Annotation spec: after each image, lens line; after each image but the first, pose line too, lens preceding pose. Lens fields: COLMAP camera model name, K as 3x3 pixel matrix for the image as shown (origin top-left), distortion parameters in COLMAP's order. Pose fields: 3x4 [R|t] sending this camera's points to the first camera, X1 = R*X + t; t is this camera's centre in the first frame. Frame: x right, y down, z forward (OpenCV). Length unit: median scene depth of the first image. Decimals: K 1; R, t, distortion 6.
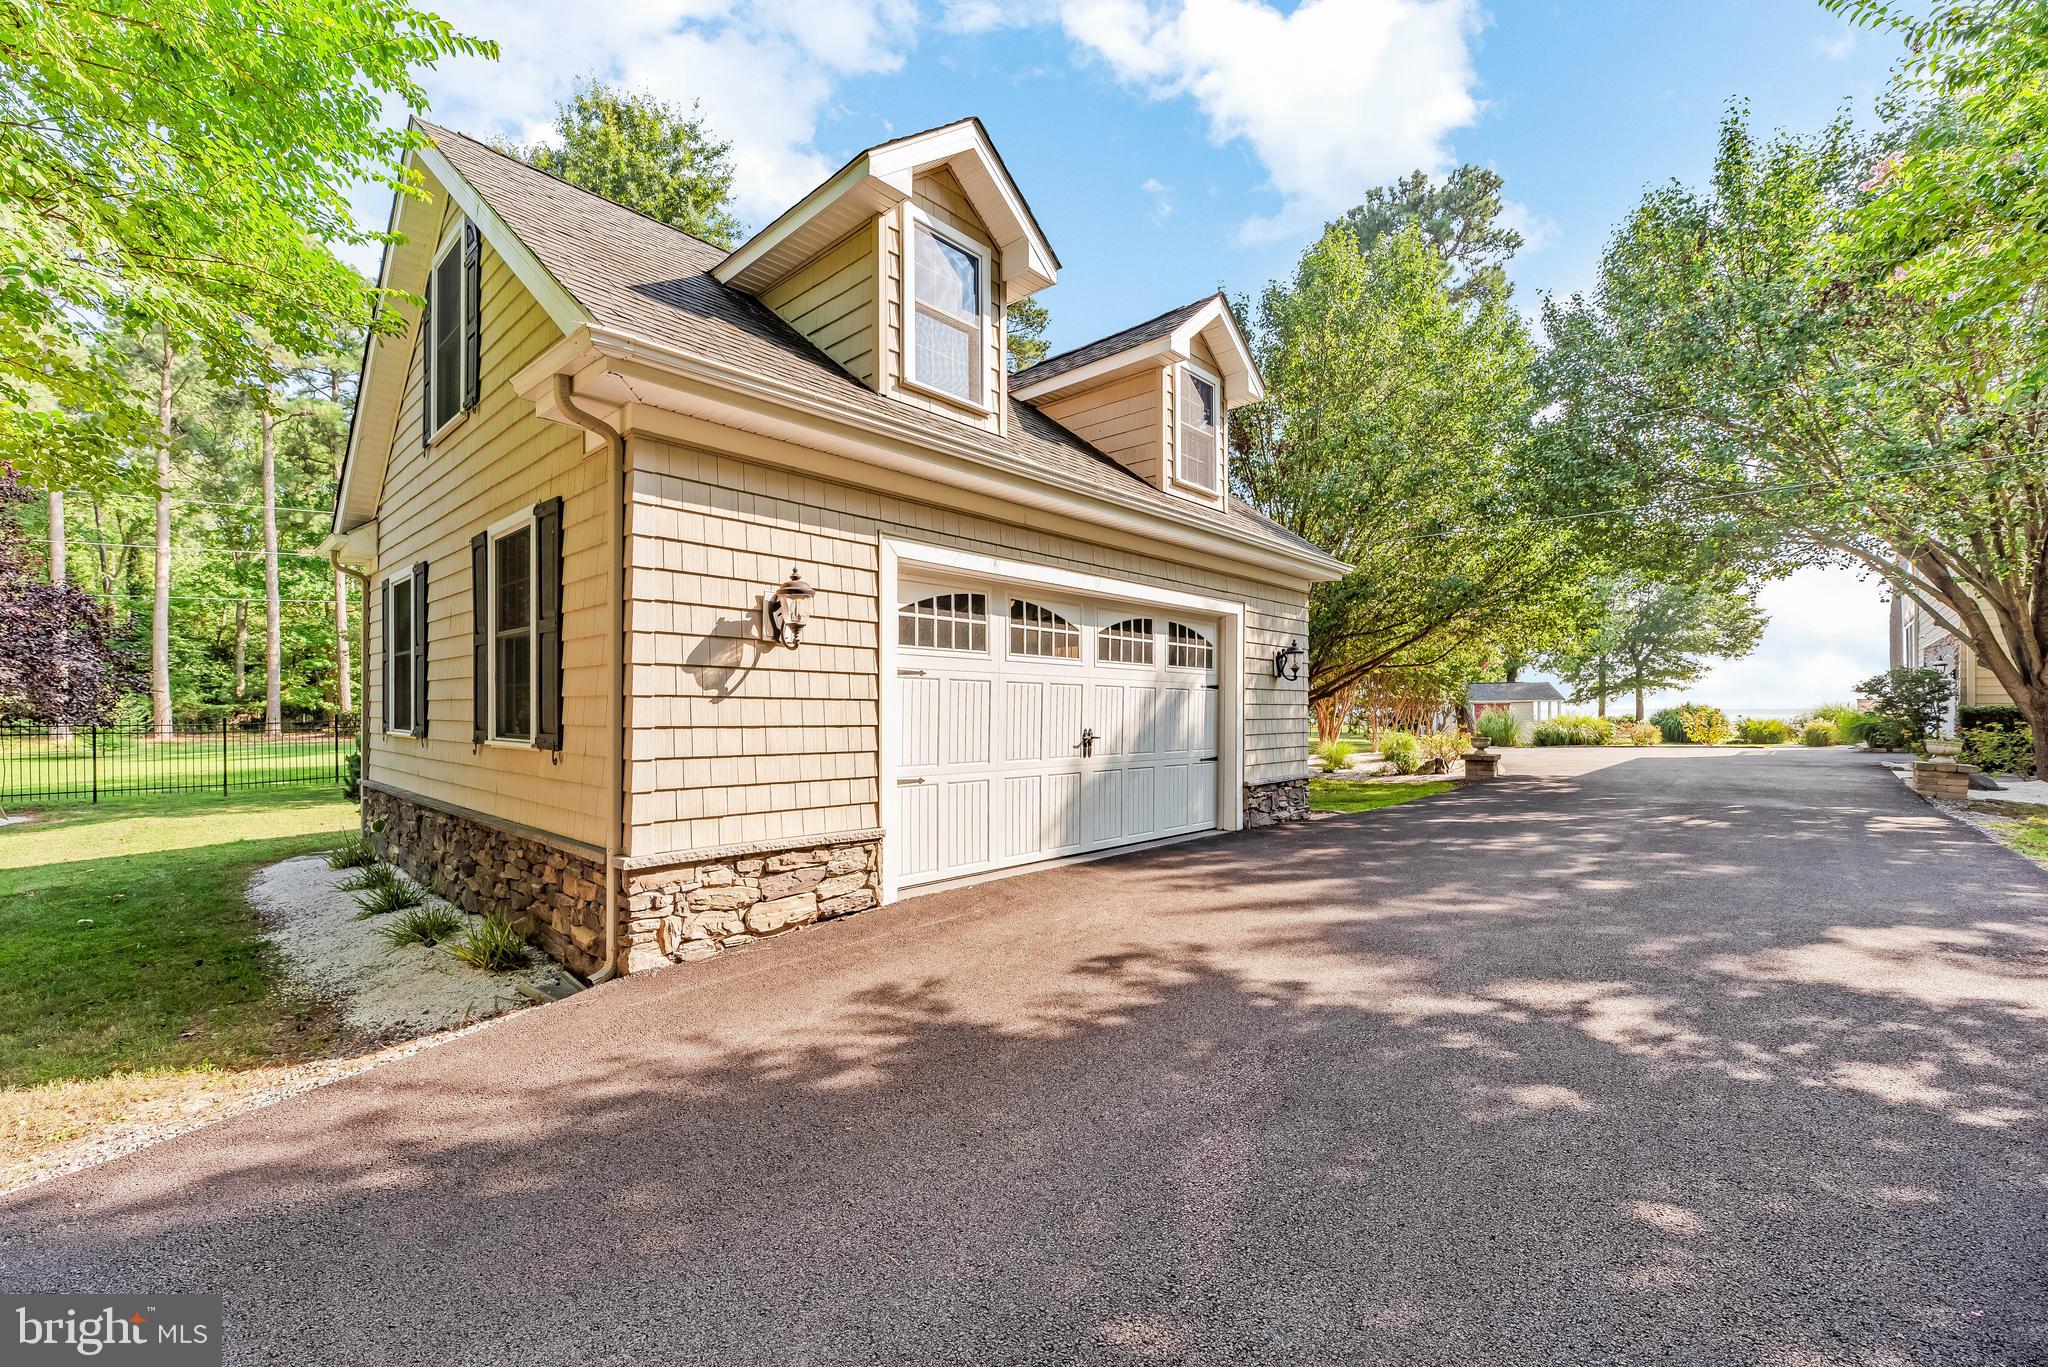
lens RADIAL K [[842.5, 0, 1000.3], [0, 842.5, 713.0], [0, 0, 1]] dist [0.002122, 0.000485]
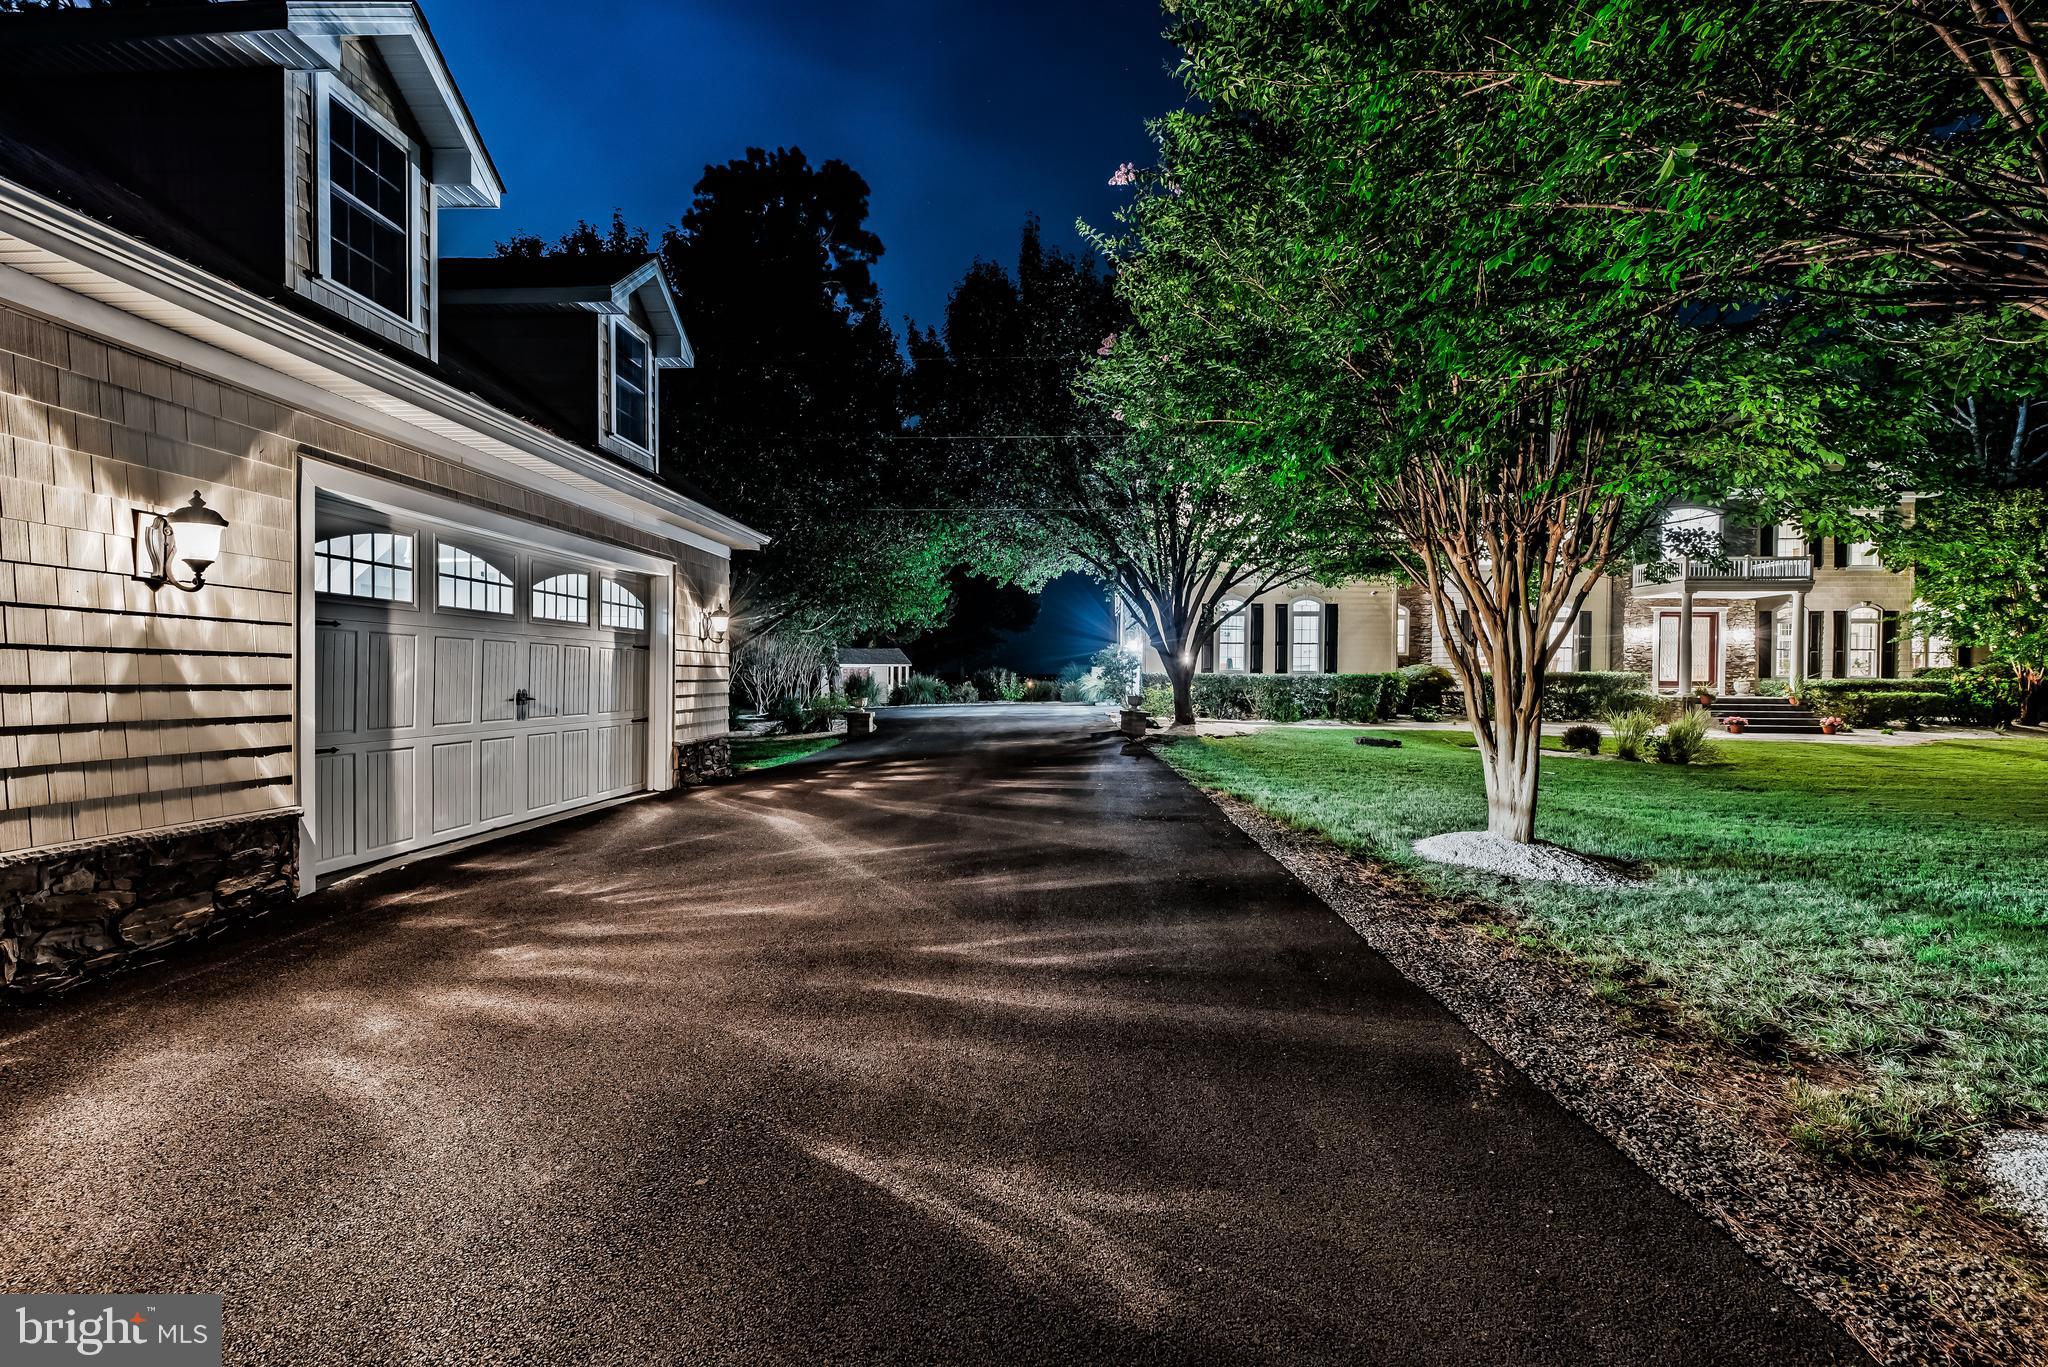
lens RADIAL K [[904.7, 0, 1013.7], [0, 904.7, 683.6], [0, 0, 1]] dist [-0.000763, -0.000078]
pose [[0.759476, -0.002143, 0.650532, -0.119290], [-0.002747, 0.999975, 0.006501, 0.003613], [-0.650530, -0.006725, 0.759451, -0.099912]]
